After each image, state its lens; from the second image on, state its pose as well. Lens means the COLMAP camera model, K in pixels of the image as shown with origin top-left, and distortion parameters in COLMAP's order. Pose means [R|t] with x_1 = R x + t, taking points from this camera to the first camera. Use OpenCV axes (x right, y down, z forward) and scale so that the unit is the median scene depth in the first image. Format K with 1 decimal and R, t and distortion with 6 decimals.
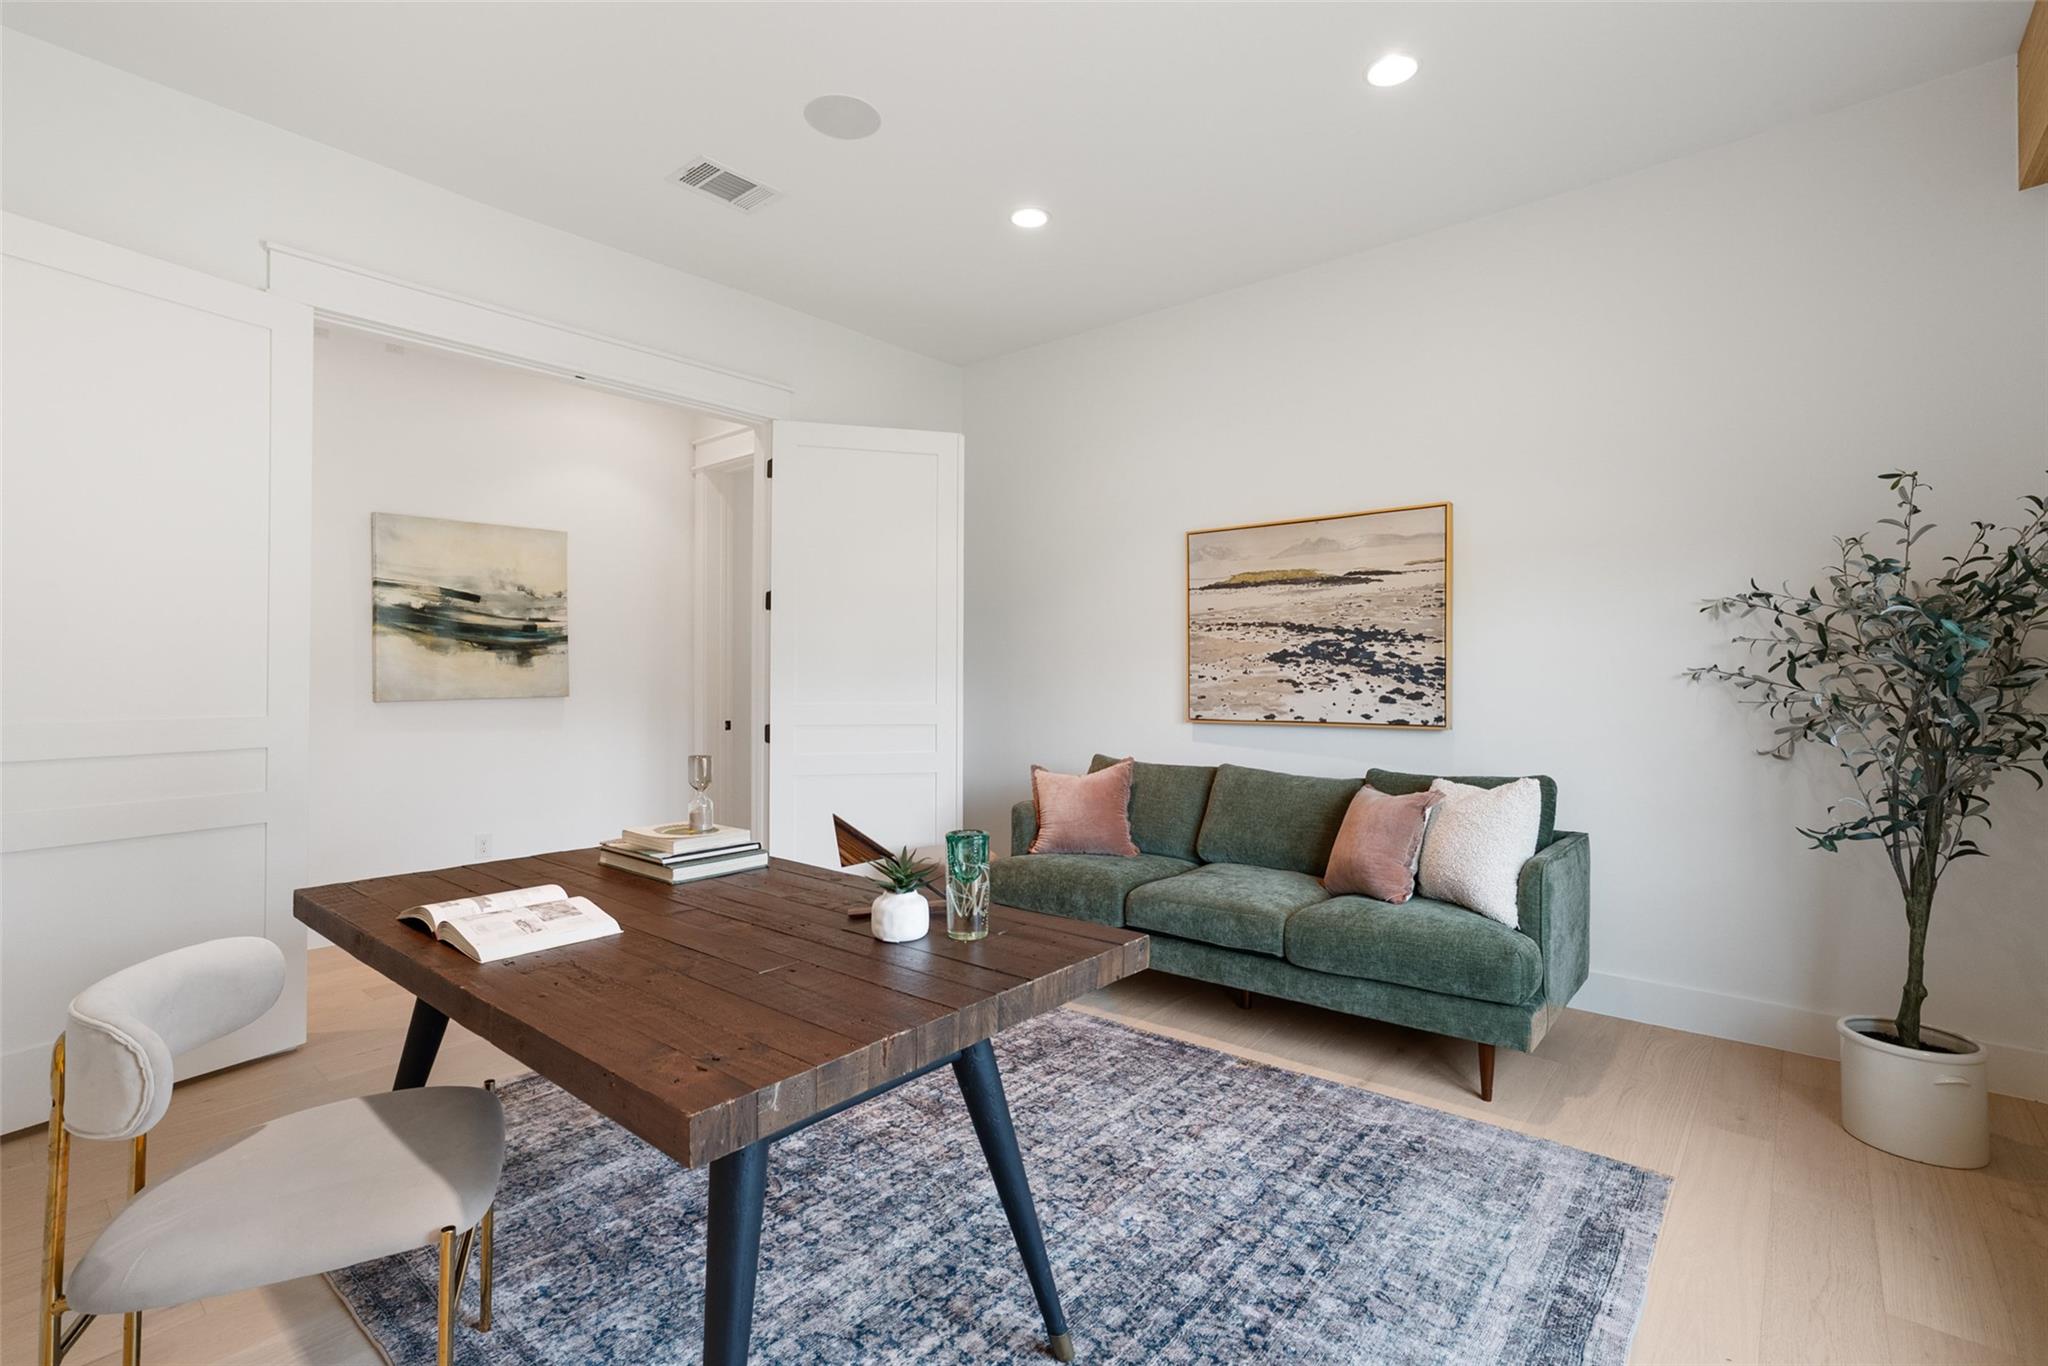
lens RADIAL K [[919.7, 0, 1024.0], [0, 919.7, 683.0], [0, 0, 1]] dist [-0.024609, 0.000134]
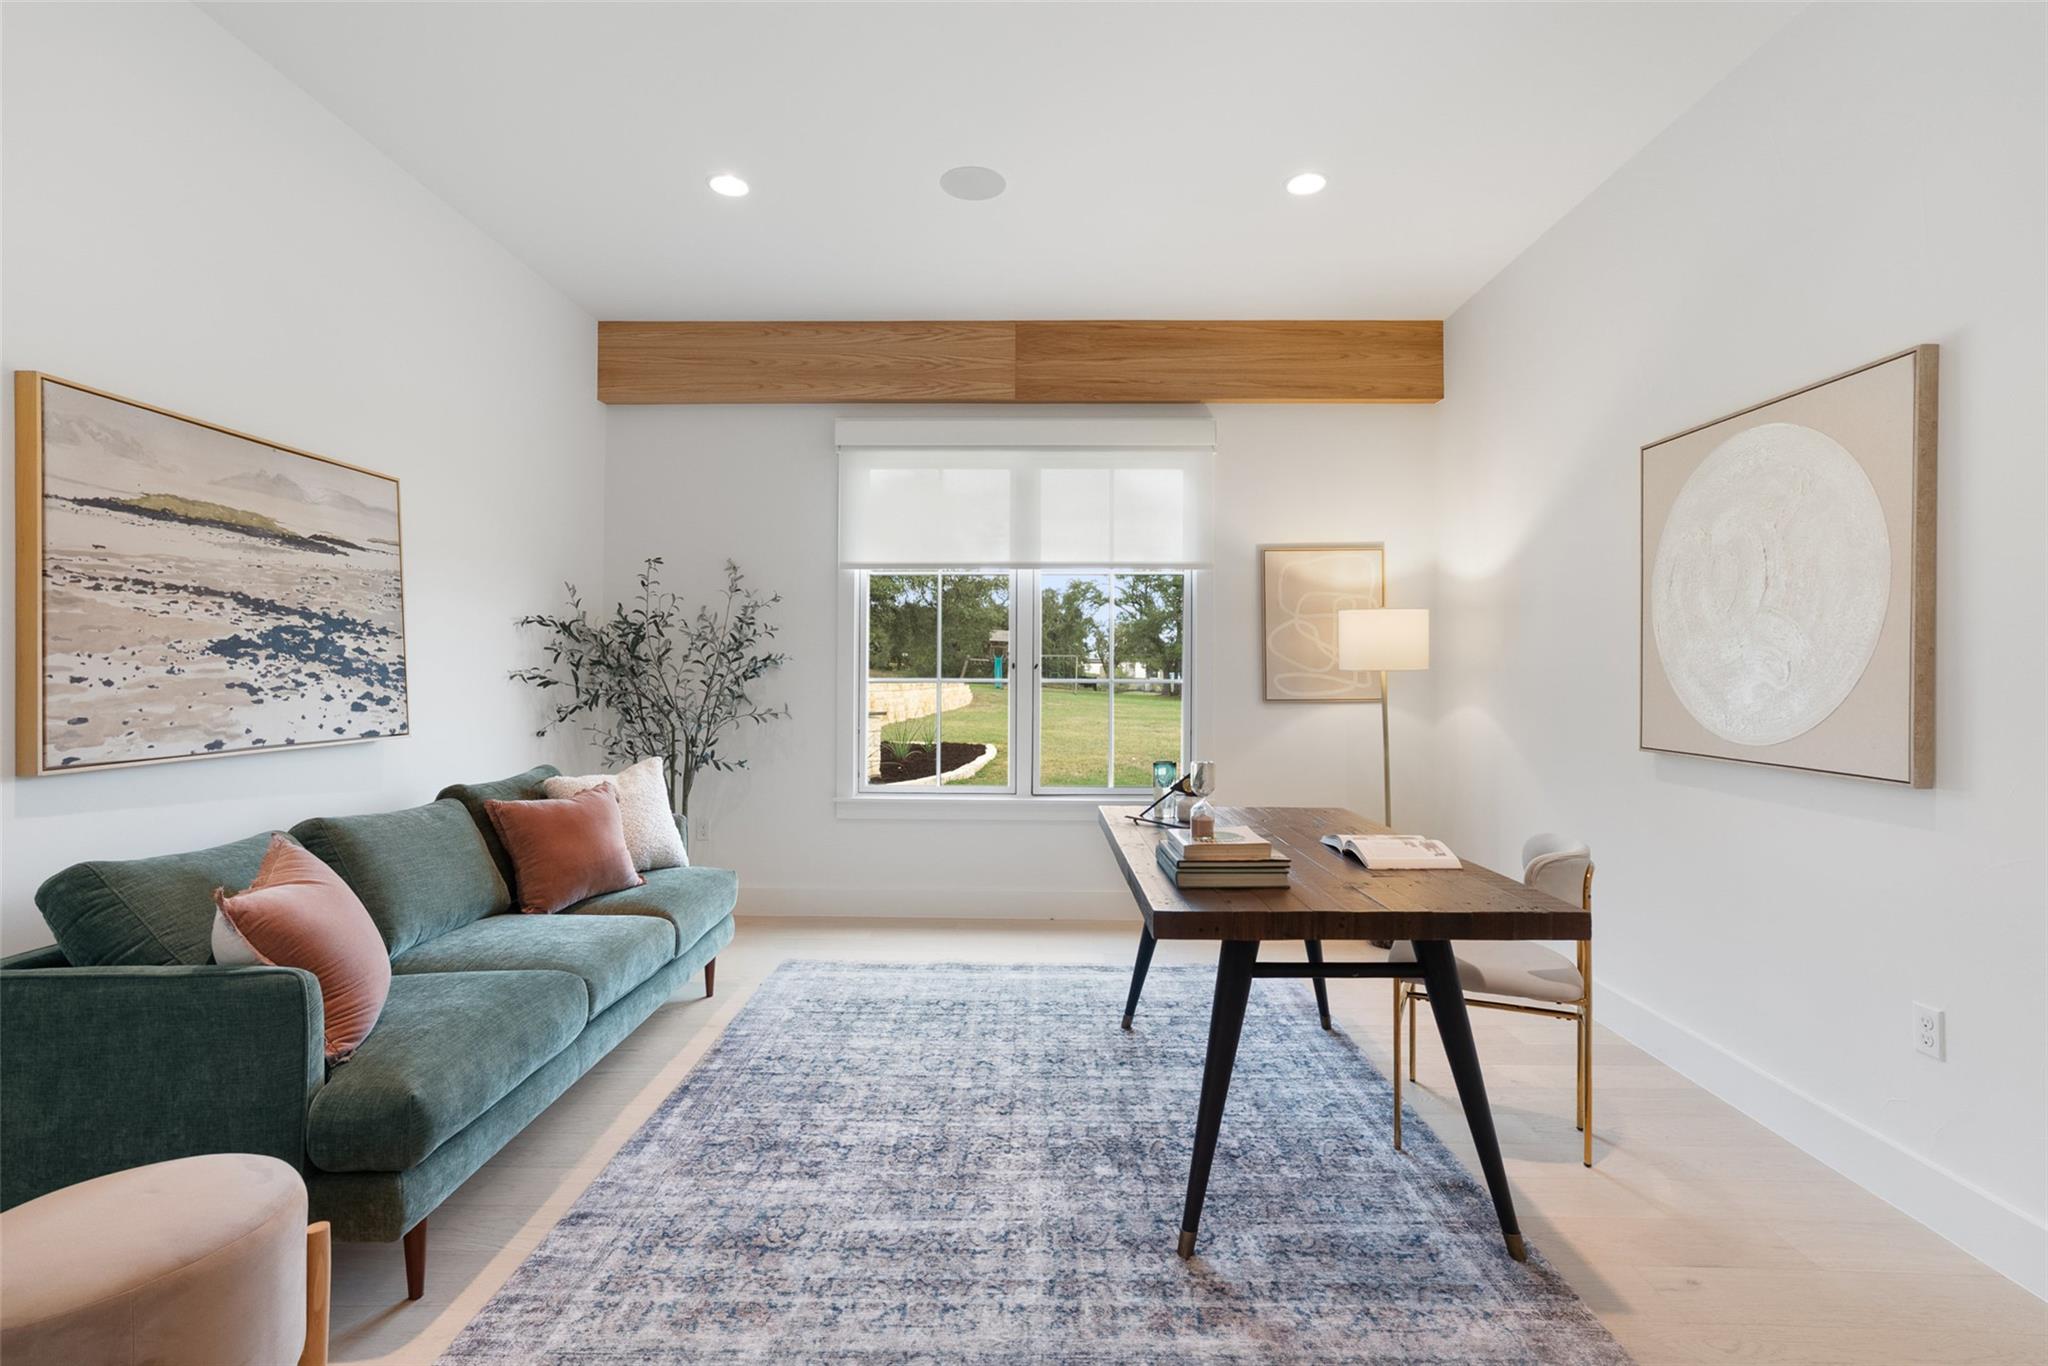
lens RADIAL K [[1033.2, 0, 1024.0], [0, 1033.2, 683.0], [0, 0, 1]] dist [0.001605, 0.000326]
pose [[-0.647128, -0.012006, 0.762287, -0.647916], [-0.002707, 0.999906, 0.013450, -0.015923], [-0.762377, 0.006641, -0.647100, 1.118701]]
